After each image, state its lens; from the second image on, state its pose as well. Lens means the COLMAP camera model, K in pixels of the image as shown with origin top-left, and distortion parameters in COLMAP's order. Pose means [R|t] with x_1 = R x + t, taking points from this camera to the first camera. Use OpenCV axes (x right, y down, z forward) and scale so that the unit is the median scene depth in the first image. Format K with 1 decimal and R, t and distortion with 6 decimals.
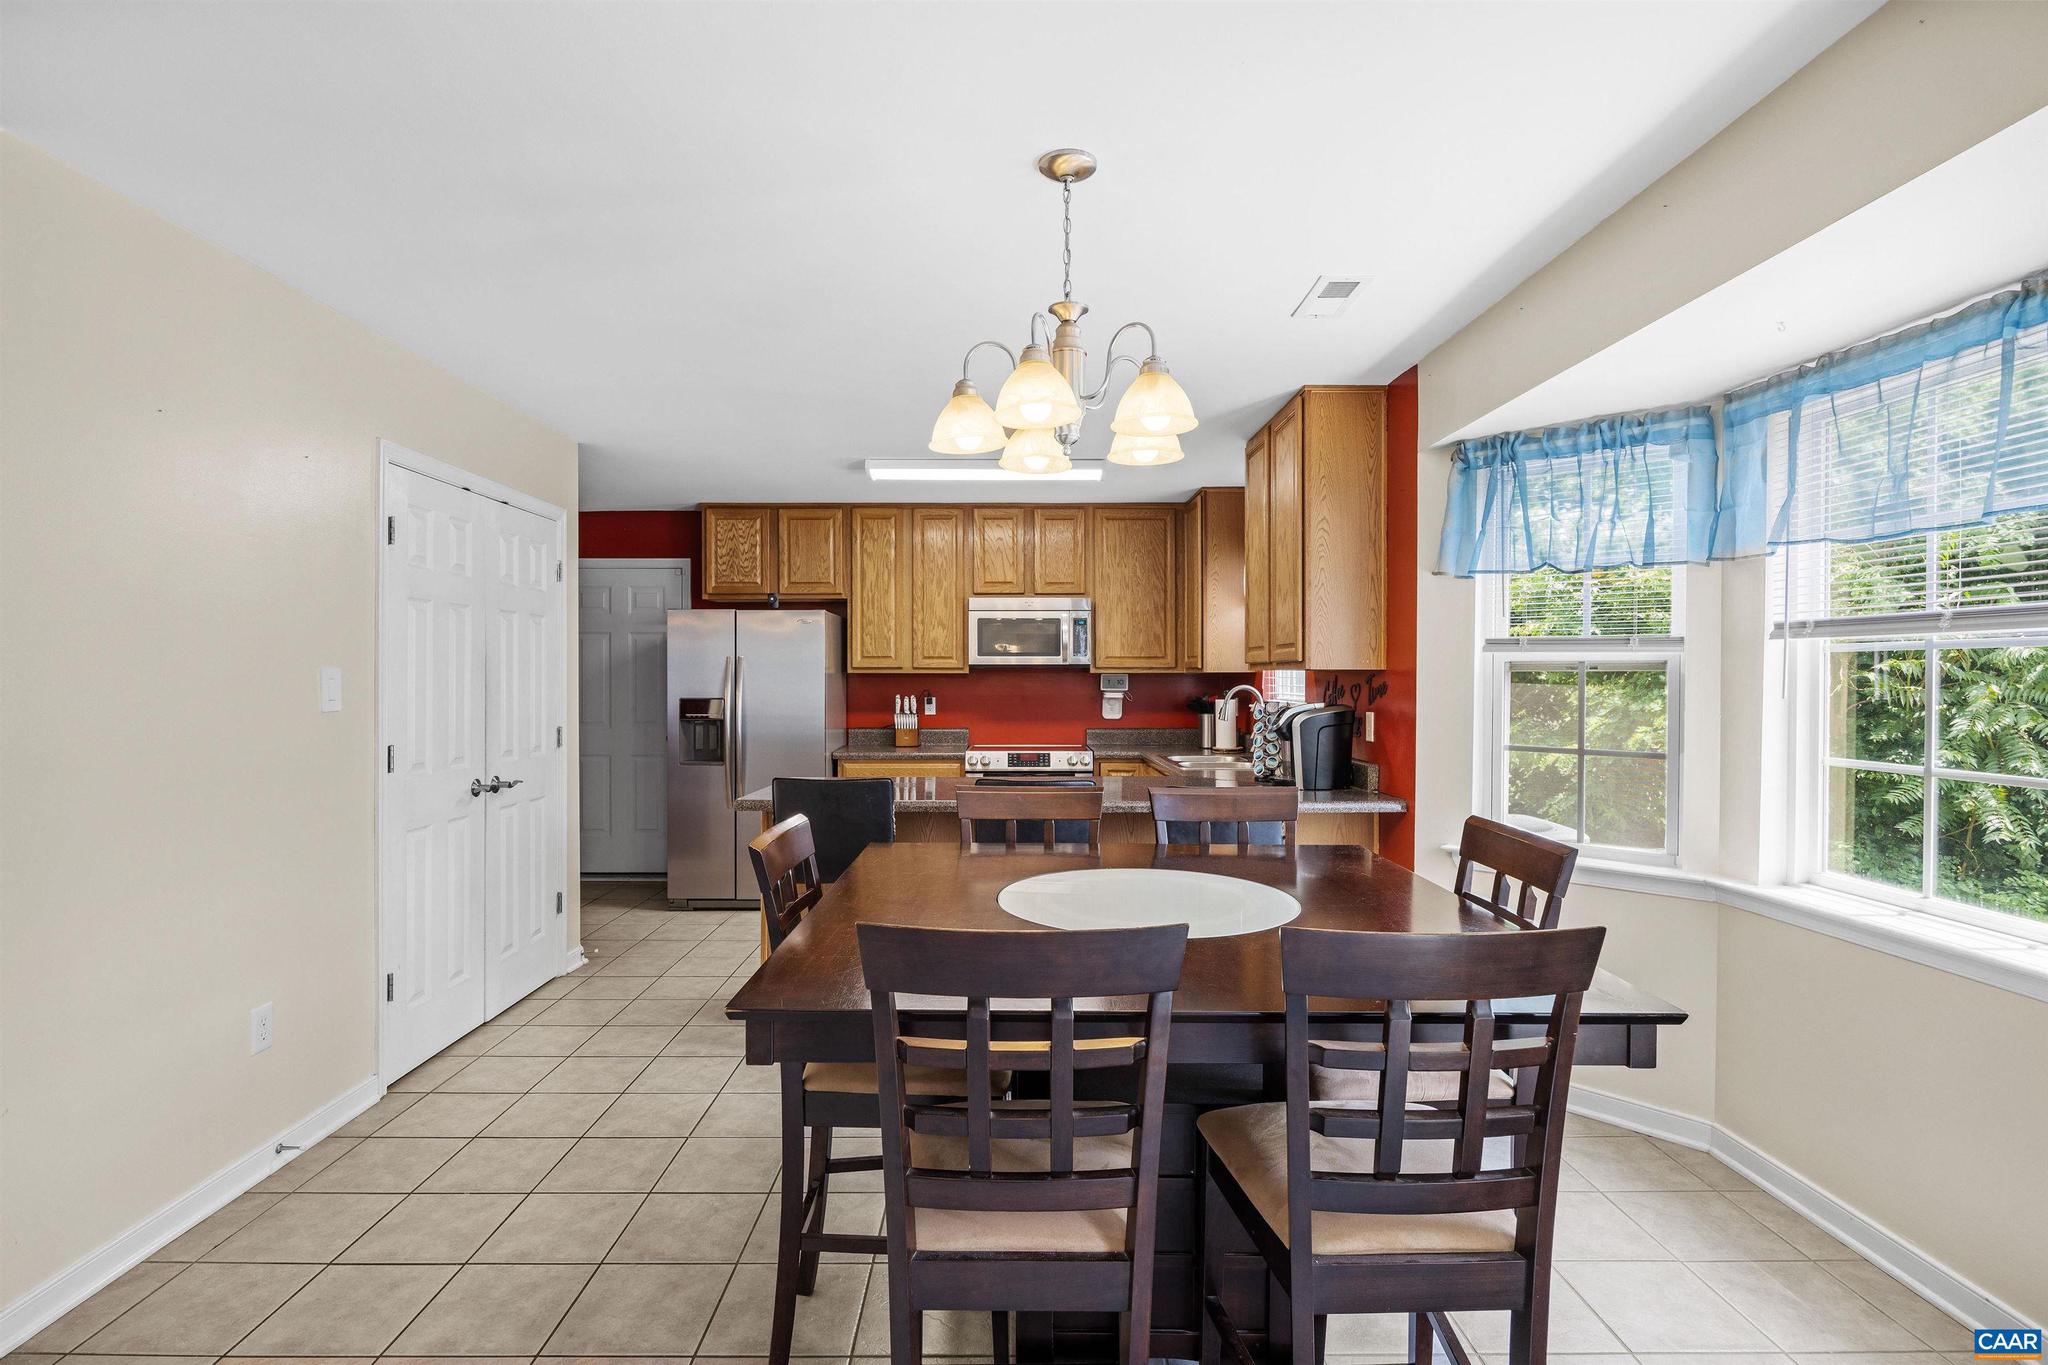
lens RADIAL K [[950.3, 0, 1047.4], [0, 950.3, 677.3], [0, 0, 1]] dist [-0.019030, 0.000334]
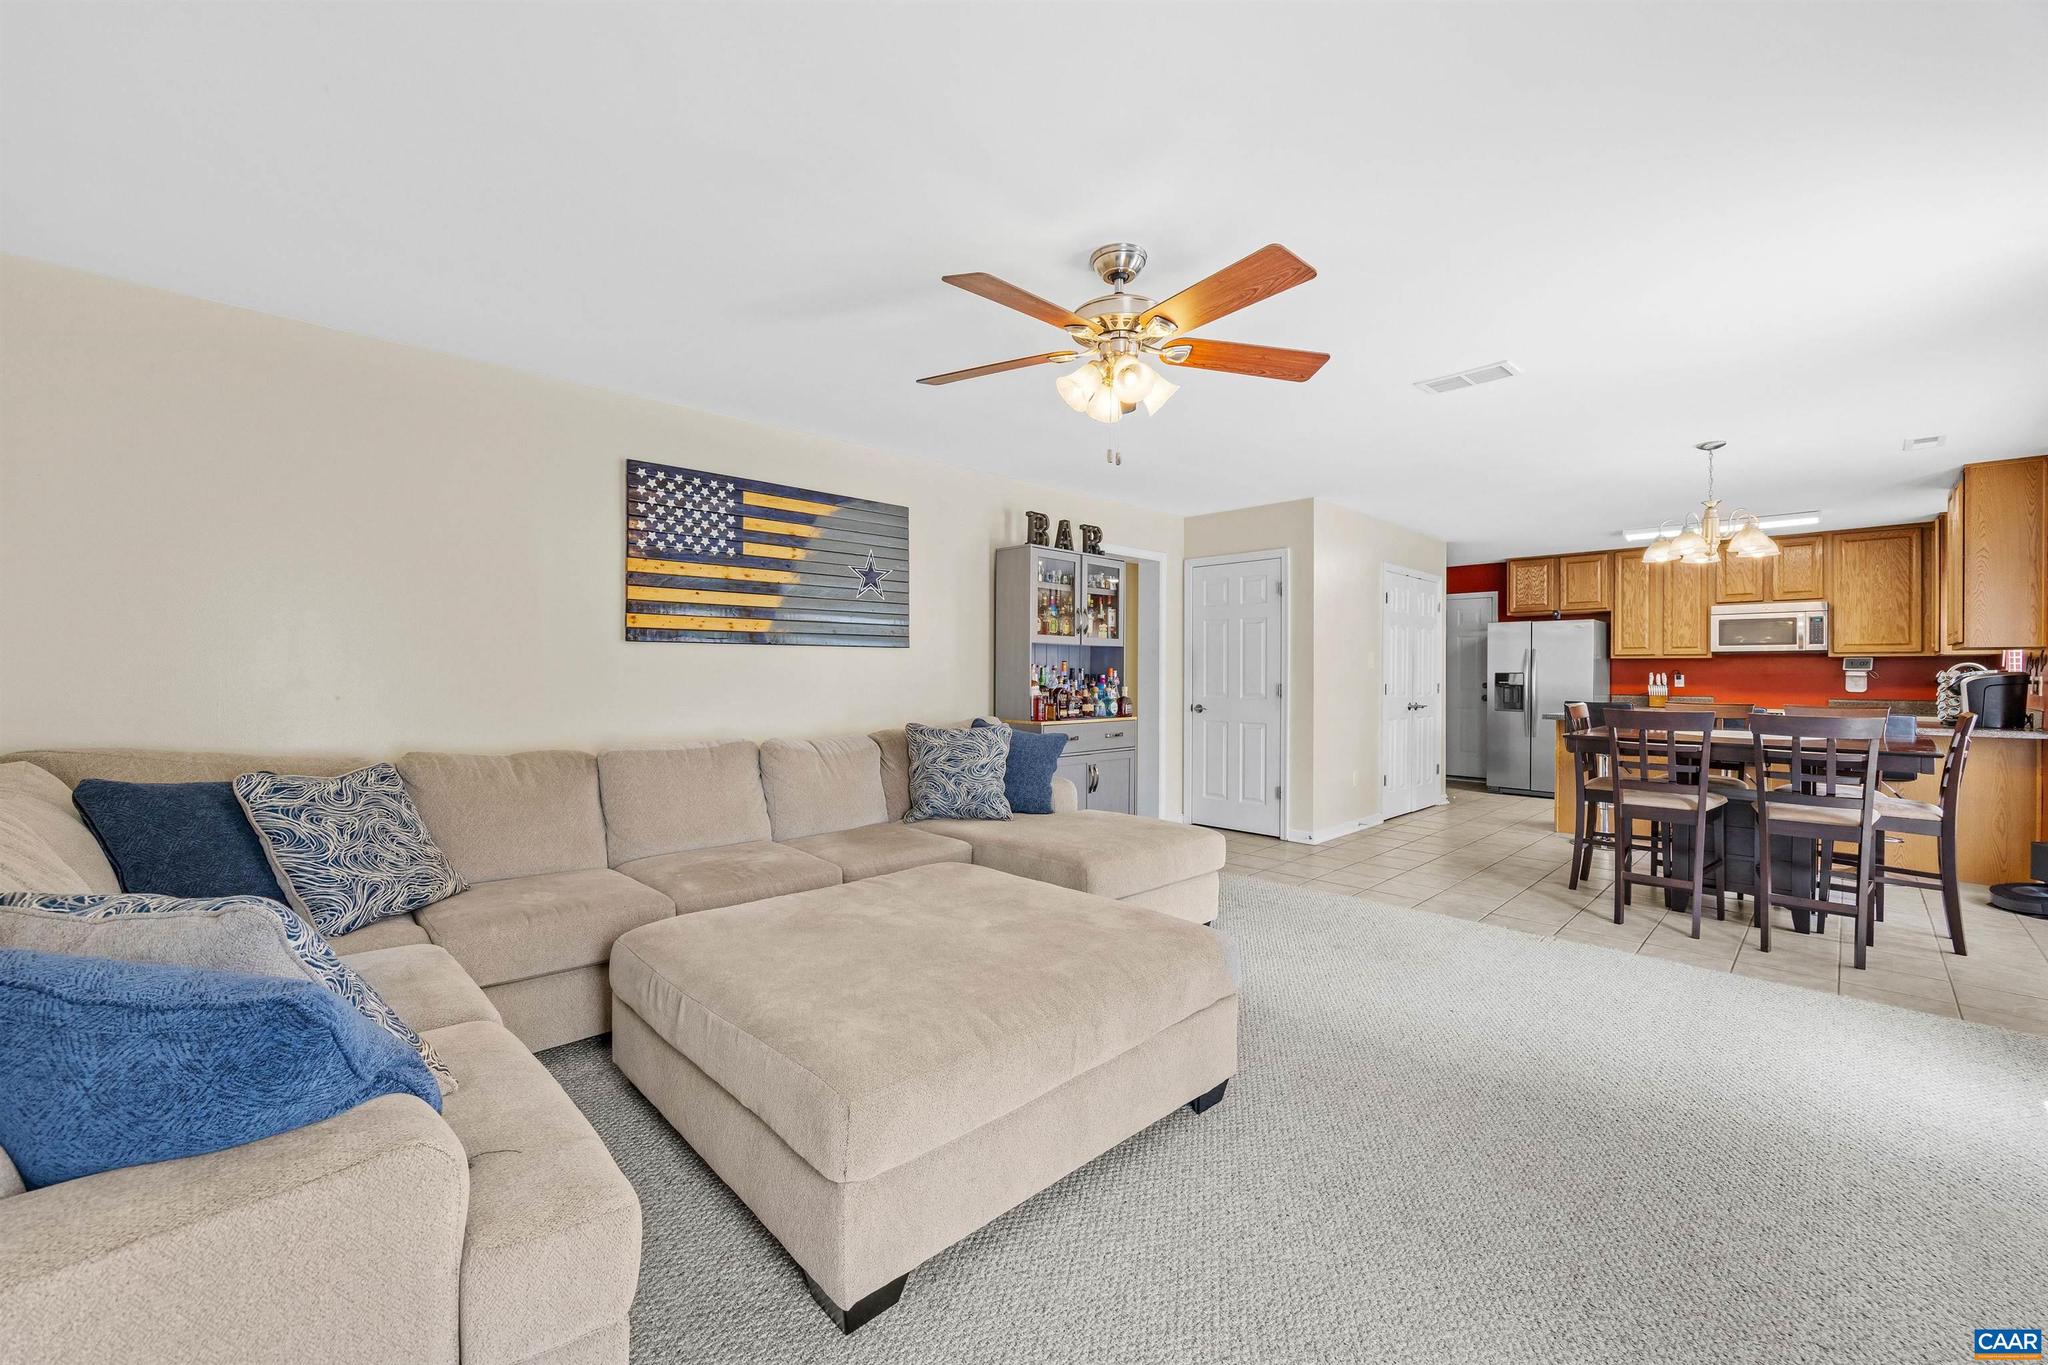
lens RADIAL K [[820.9, 0, 1011.1], [0, 820.9, 677.8], [0, 0, 1]] dist [-0.003407, -0.000675]
pose [[0.662227, 0.007461, -0.749266, 0.152093], [-0.006553, 0.999970, 0.004165, 0.029292], [0.749274, 0.002152, 0.662256, -0.656739]]
